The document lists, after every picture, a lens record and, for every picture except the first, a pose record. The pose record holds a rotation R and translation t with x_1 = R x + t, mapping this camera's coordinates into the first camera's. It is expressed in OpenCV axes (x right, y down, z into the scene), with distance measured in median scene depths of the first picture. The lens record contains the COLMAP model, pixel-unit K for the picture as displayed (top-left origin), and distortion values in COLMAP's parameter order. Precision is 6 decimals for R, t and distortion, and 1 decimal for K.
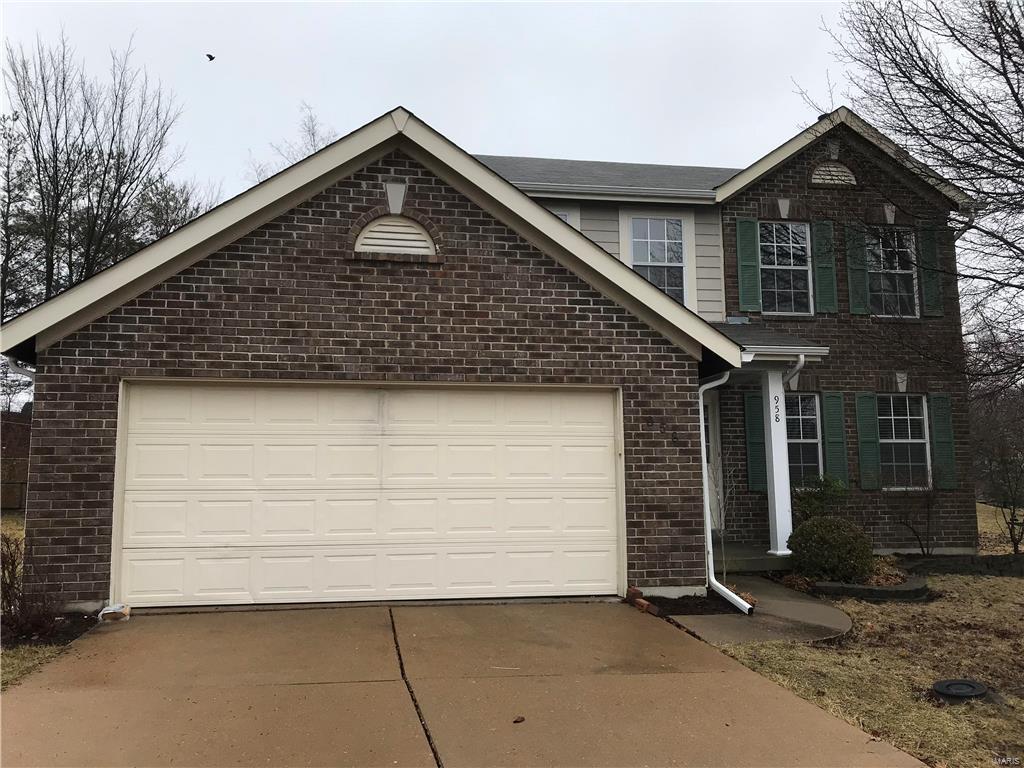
lens RADIAL K [[818.8, 0, 512.0], [0, 818.8, 384.0], [0, 0, 1]] dist [0.003744, 0.000957]
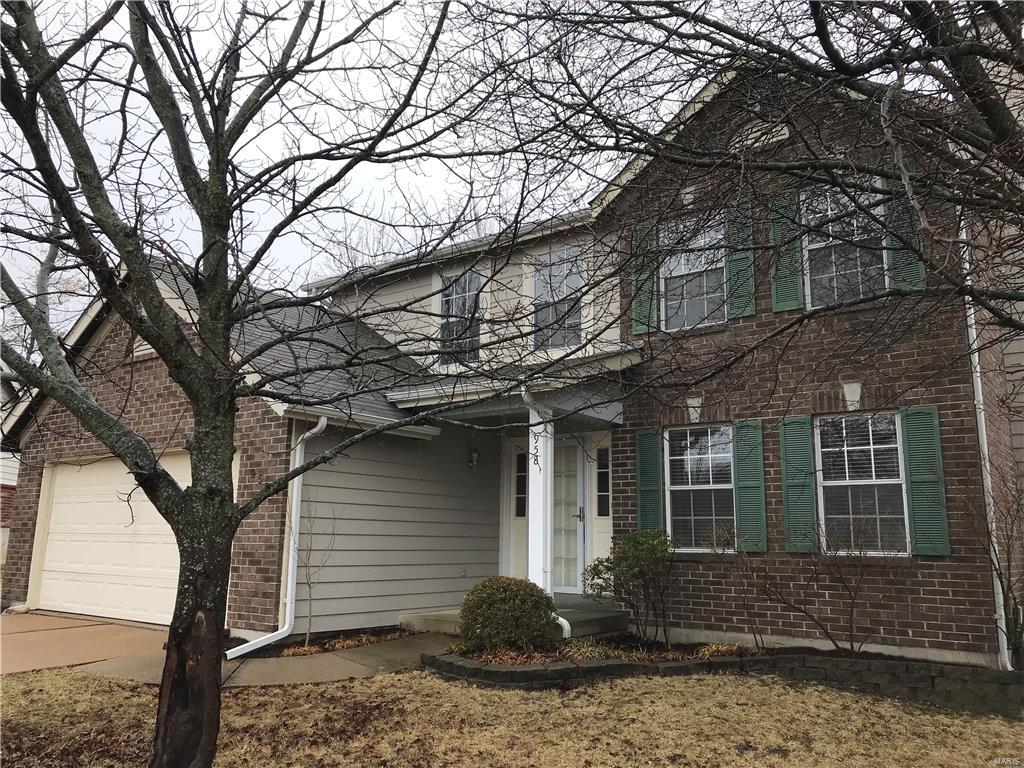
lens RADIAL K [[831.3, 0, 512.0], [0, 831.3, 384.0], [0, 0, 1]] dist [0.001752, 0.002548]
pose [[0.696261, -0.117325, -0.708136, 0.782722], [0.064086, 0.992772, -0.101473, 0.040367], [0.714922, 0.025270, 0.698747, 0.311402]]
